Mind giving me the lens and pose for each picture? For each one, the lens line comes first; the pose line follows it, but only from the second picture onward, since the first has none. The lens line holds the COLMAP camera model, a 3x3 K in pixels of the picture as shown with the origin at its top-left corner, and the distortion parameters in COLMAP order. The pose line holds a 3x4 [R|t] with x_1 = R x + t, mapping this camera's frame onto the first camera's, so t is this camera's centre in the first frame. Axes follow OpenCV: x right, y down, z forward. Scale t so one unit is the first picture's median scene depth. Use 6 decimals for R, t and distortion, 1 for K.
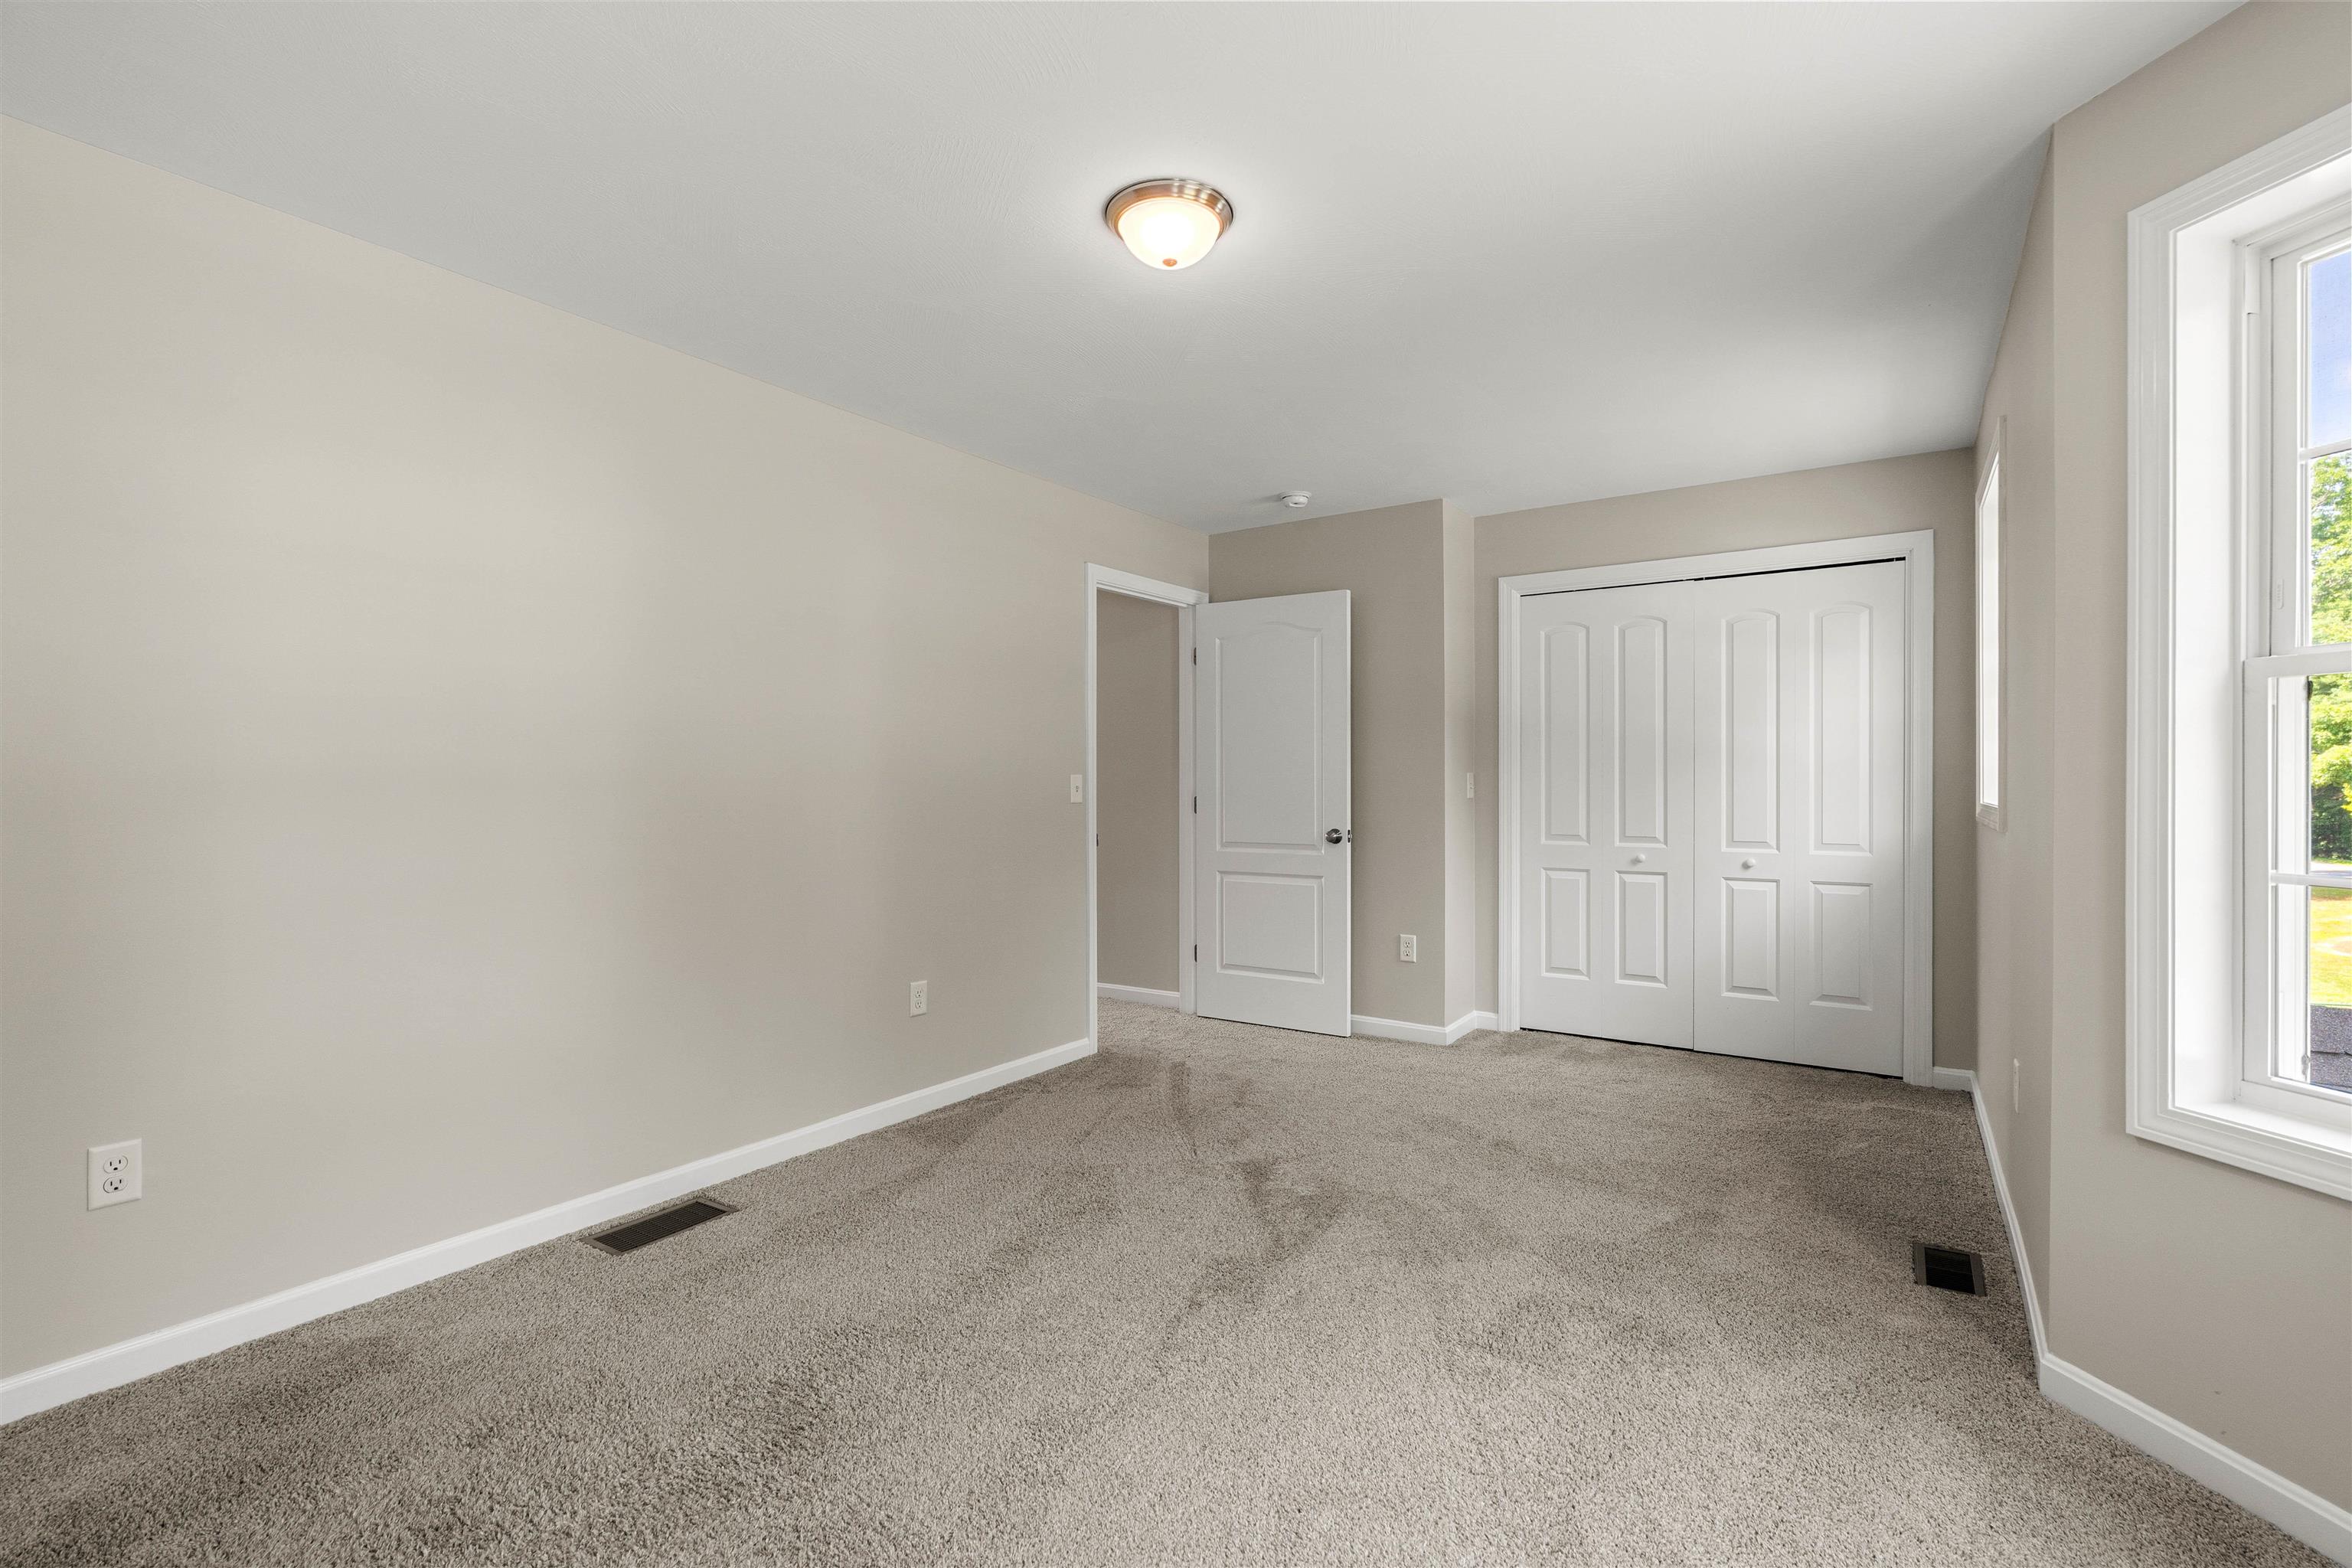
lens RADIAL K [[1060.0, 0, 1190.8], [0, 1060.0, 787.3], [0, 0, 1]] dist [-0.003868, 0.000009]
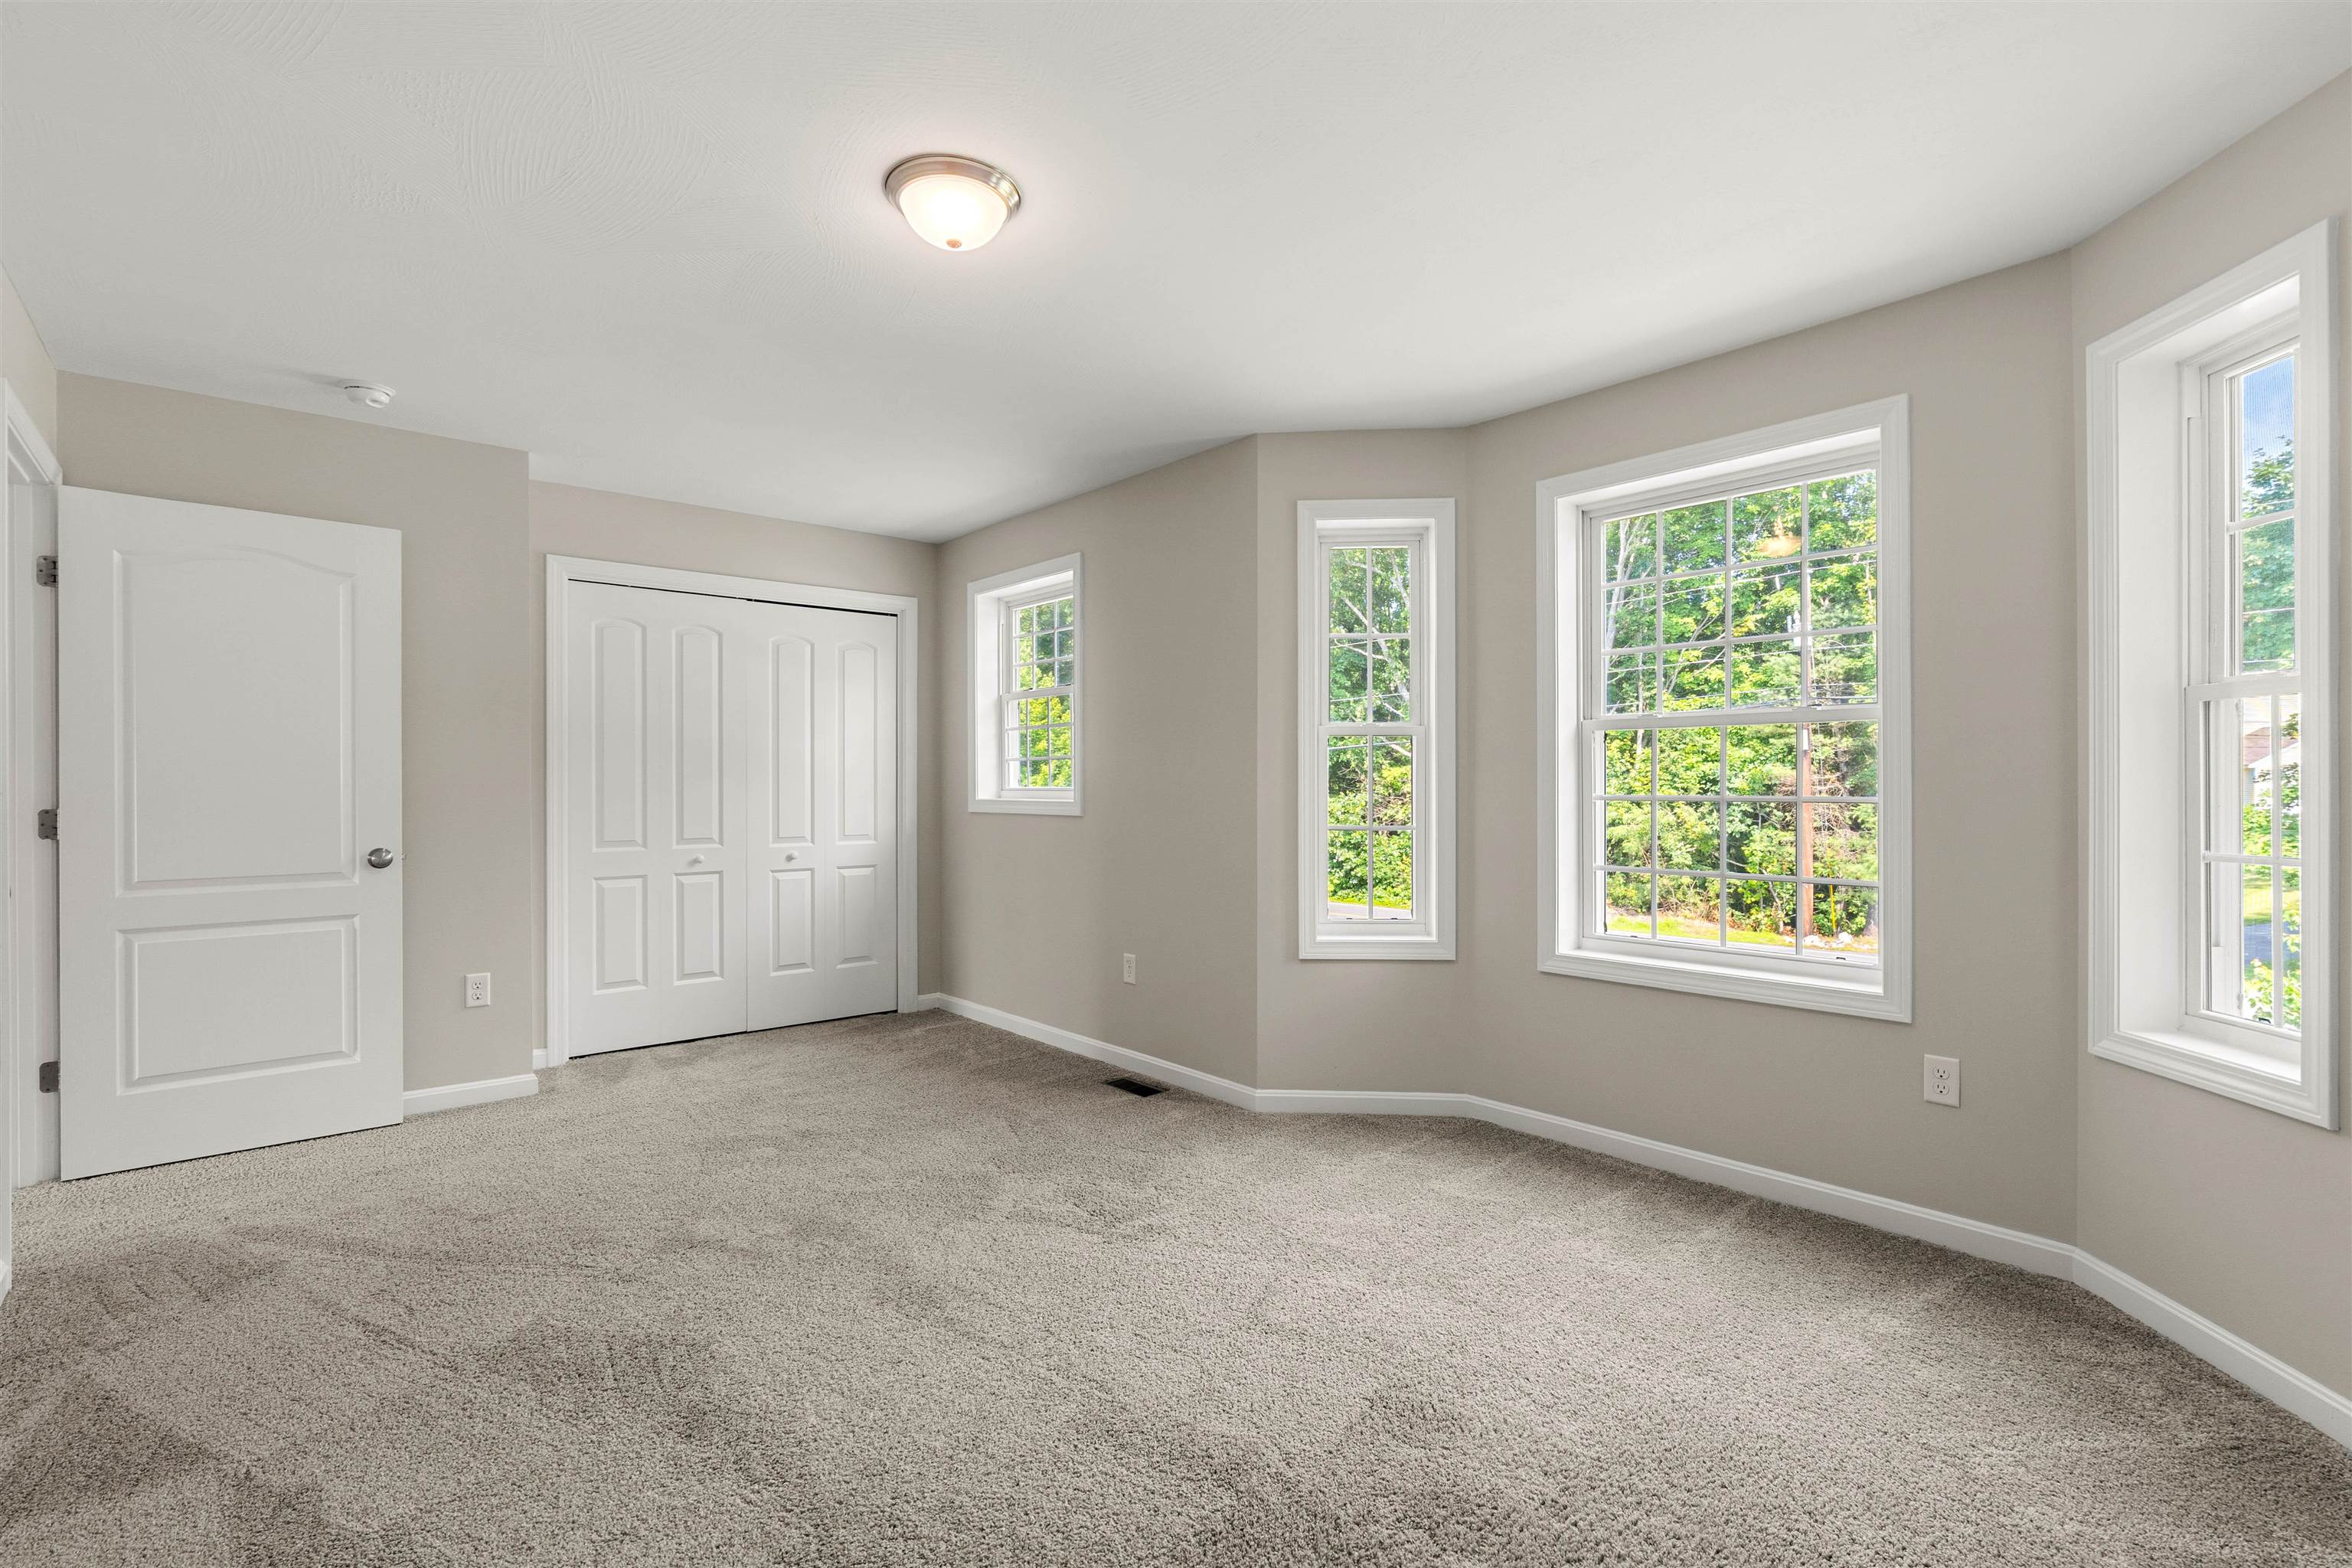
lens RADIAL K [[1065.3, 0, 1180.7], [0, 1065.3, 781.9], [0, 0, 1]] dist [-0.005279, 0.000140]
pose [[0.258189, 0.004301, 0.966085, -0.473508], [0.006792, 0.999957, -0.006267, 0.001582], [-0.966070, 0.008180, 0.258149, 0.289800]]
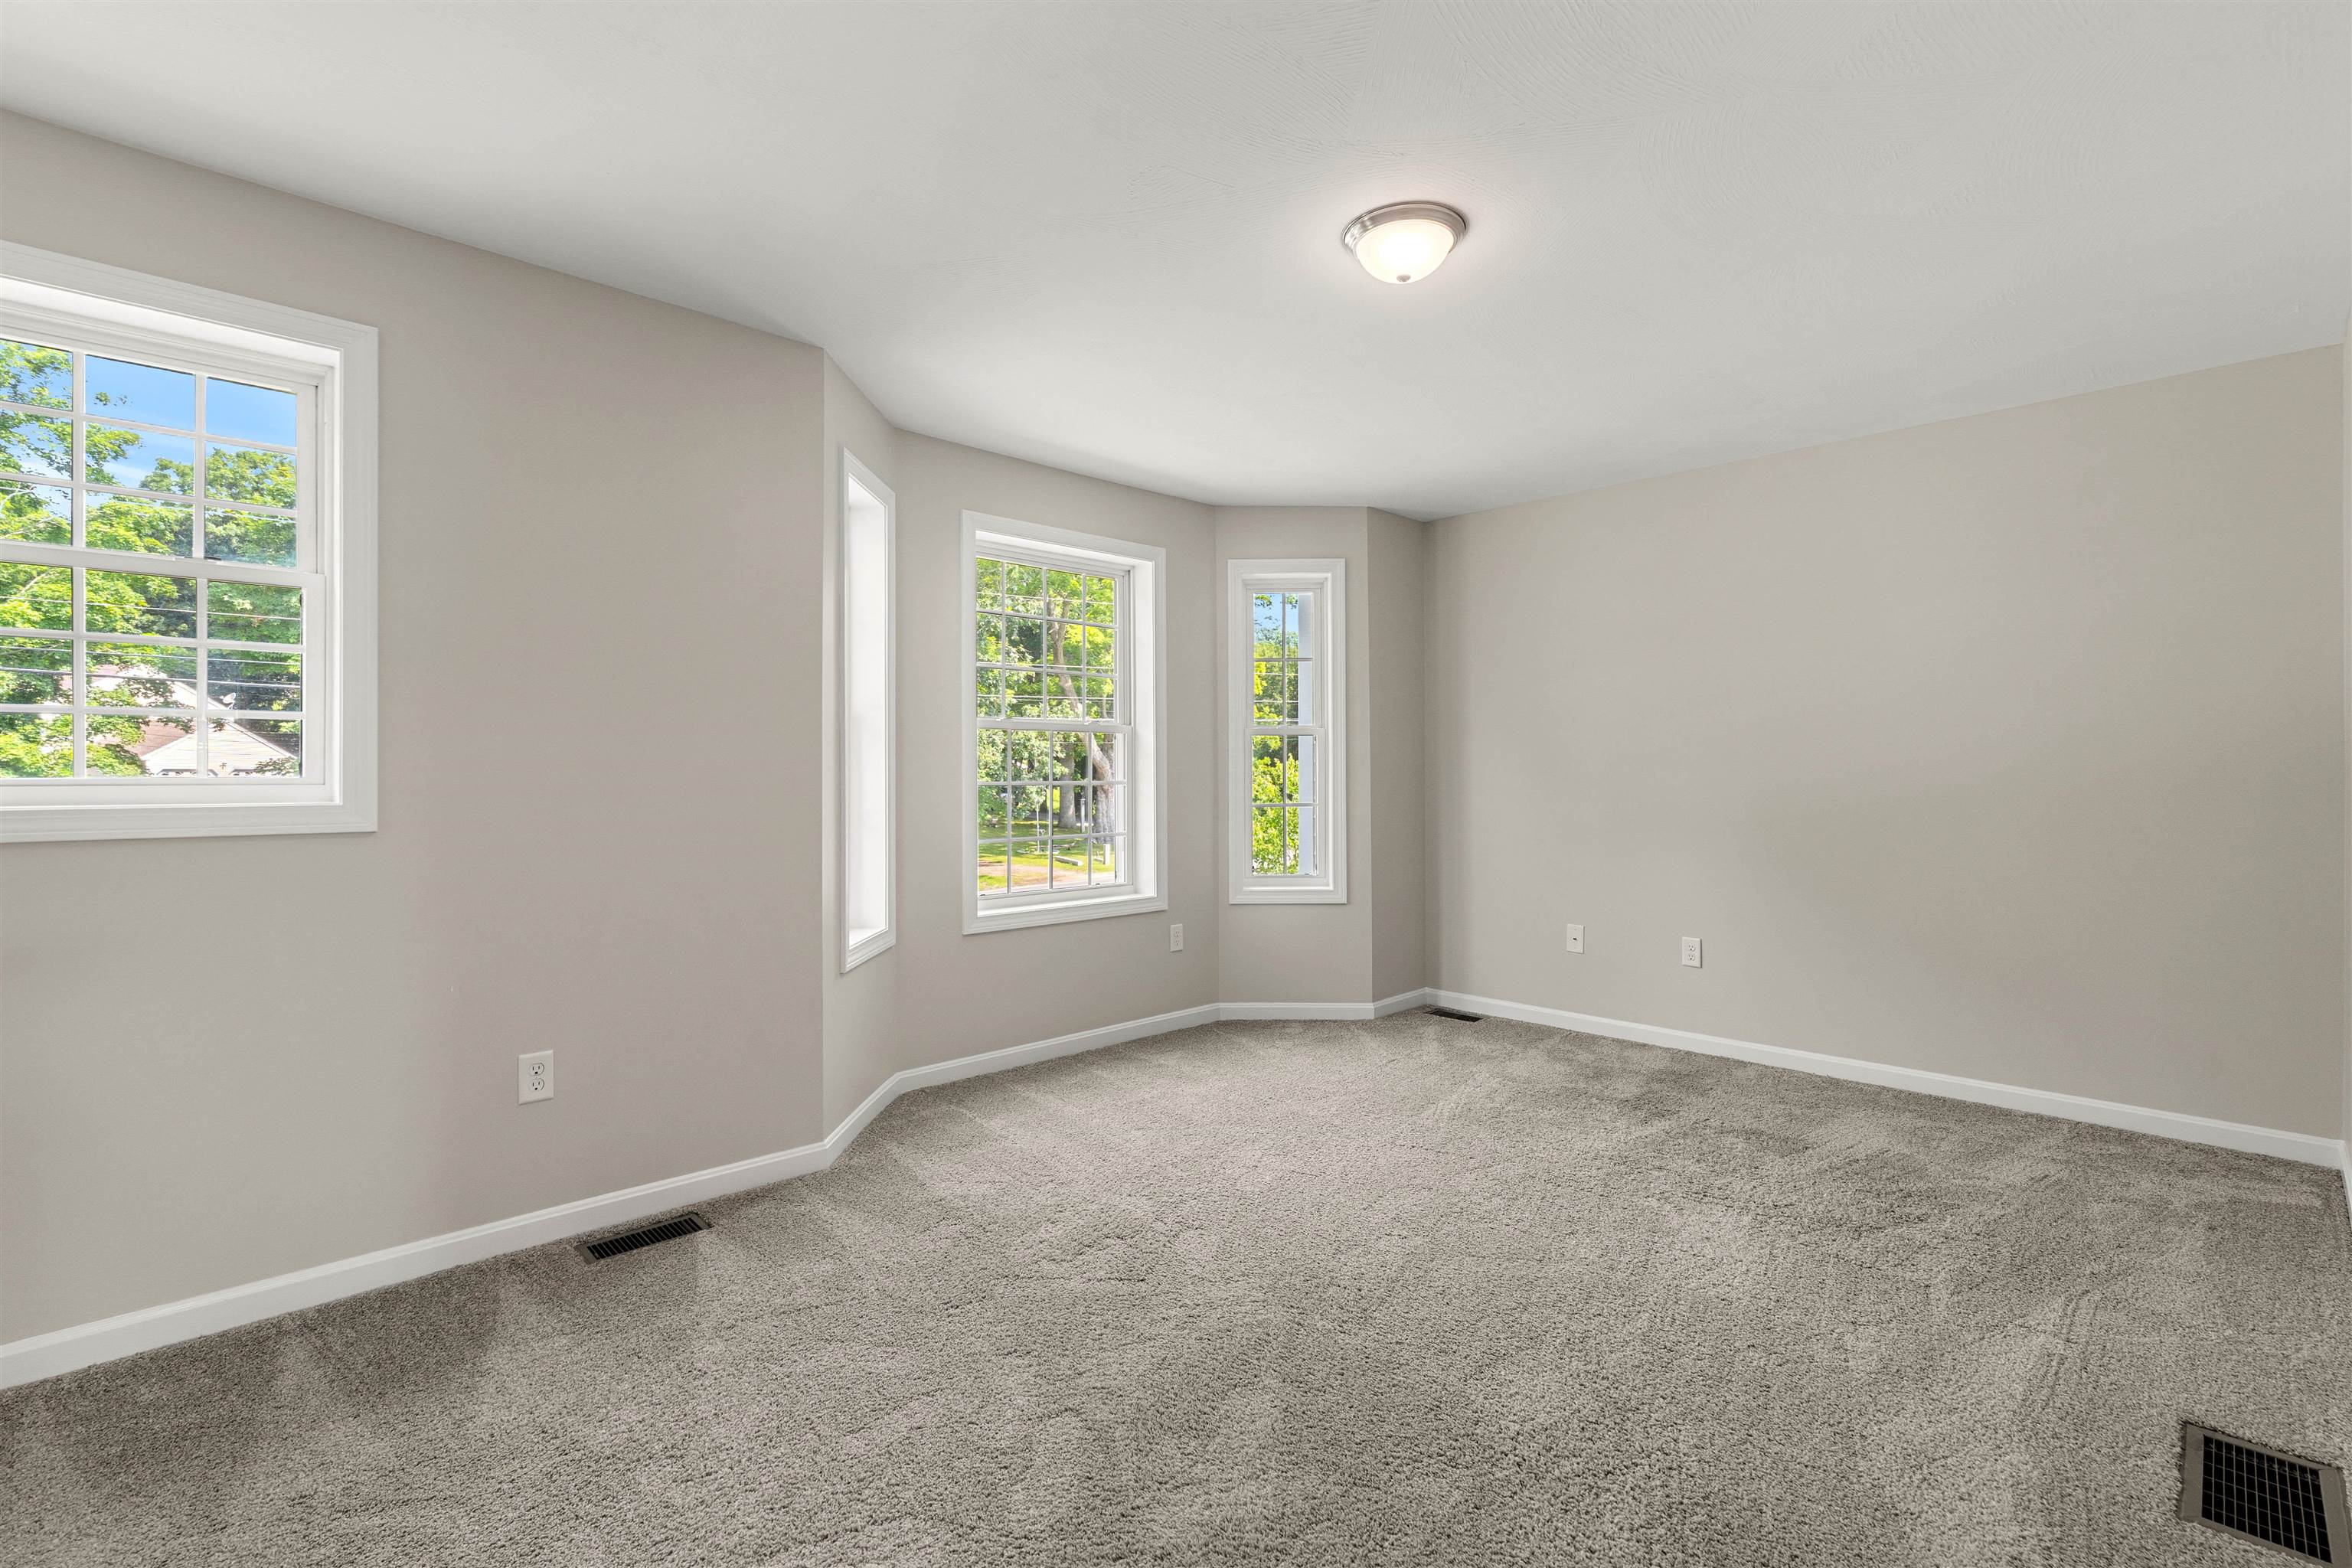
lens RADIAL K [[1065.3, 0, 1180.7], [0, 1065.3, 781.9], [0, 0, 1]] dist [-0.005279, 0.000140]
pose [[-0.976879, 0.000312, 0.213792, -0.011337], [0.003752, 0.999870, 0.015684, -0.005518], [-0.213759, 0.016124, -0.976753, 1.090479]]
